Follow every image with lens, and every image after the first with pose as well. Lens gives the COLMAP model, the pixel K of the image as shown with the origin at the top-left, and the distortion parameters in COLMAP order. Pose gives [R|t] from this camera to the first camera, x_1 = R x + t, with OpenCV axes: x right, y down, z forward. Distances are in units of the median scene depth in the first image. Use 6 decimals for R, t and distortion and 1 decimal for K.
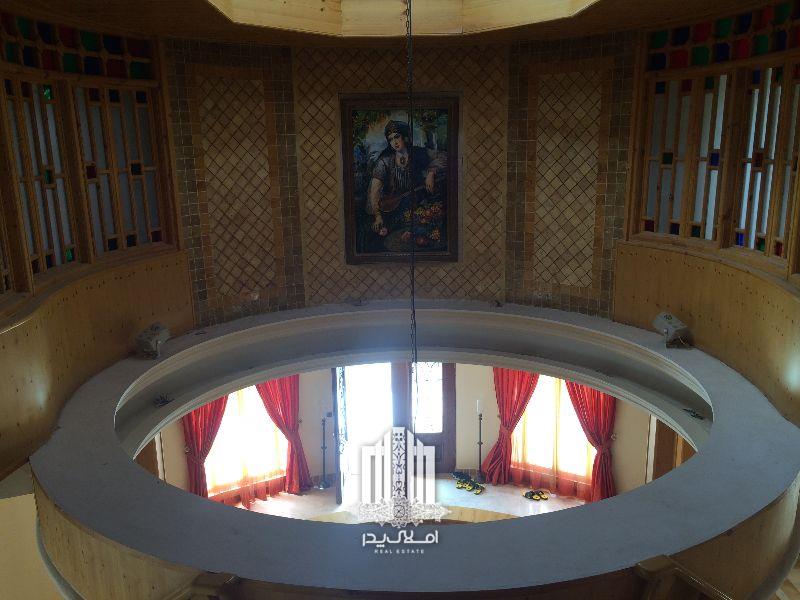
lens RADIAL K [[694.5, 0, 400.0], [0, 694.5, 300.0], [0, 0, 1]] dist [0.094854, -0.087859]
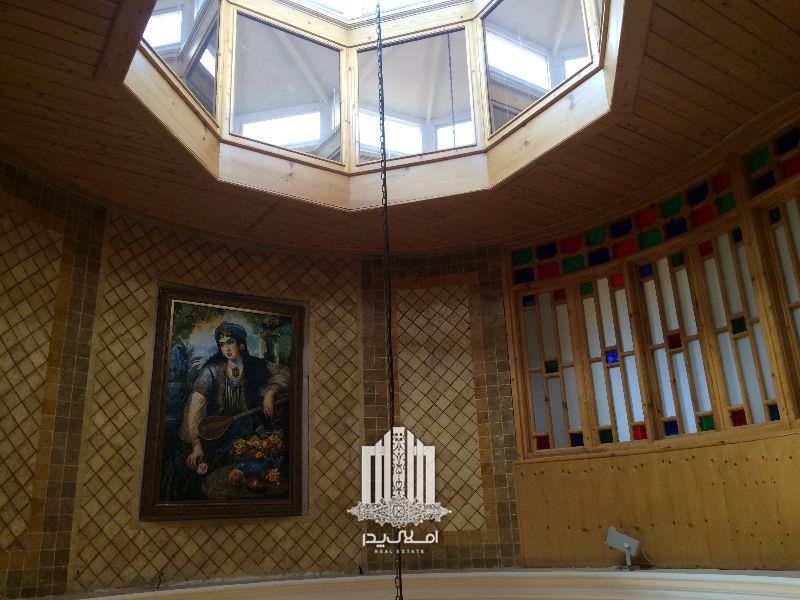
lens RADIAL K [[694.5, 0, 400.0], [0, 694.5, 300.0], [0, 0, 1]] dist [0.094854, -0.087859]
pose [[0.864412, 0.143163, 0.481972, -0.221444], [0.137556, 0.854692, -0.500580, 0.139272], [-0.483602, 0.499005, 0.719113, 0.330815]]
